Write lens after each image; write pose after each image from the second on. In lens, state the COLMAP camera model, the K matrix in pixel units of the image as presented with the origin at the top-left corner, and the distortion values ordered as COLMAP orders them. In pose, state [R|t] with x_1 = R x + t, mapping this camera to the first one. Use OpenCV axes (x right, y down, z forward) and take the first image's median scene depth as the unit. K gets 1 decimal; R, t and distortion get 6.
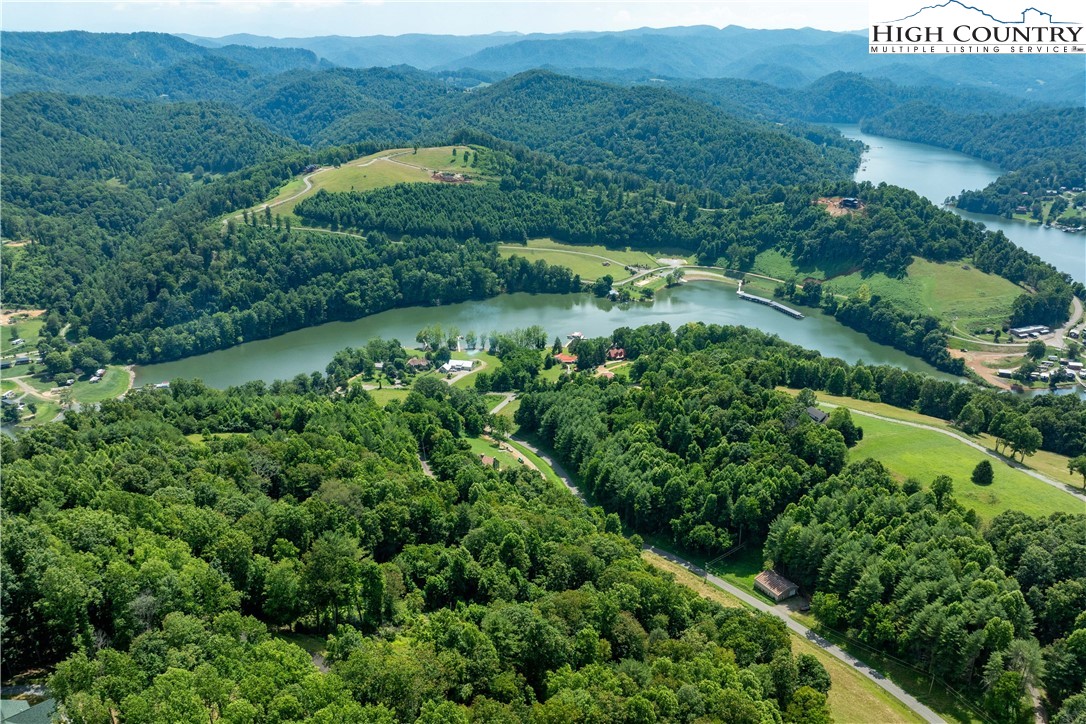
lens RADIAL K [[830.5, 0, 542.1], [0, 830.5, 450.9], [0, 0, 1]] dist [-0.037870, -0.005984]
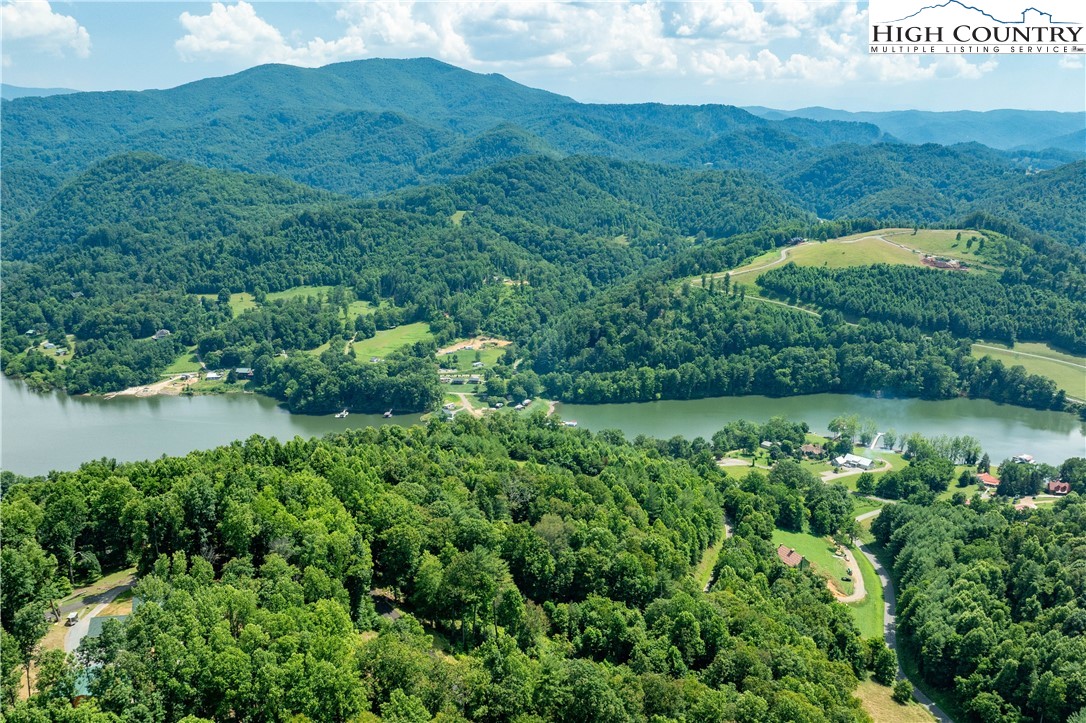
lens RADIAL K [[896.2, 0, 542.3], [0, 896.2, 451.0], [0, 0, 1]] dist [-0.037470, -0.017839]
pose [[0.820622, 0.192922, -0.537923, 0.105109], [-0.246724, 0.968652, -0.028987, -0.002355], [0.515468, 0.156506, 0.842496, 0.010741]]
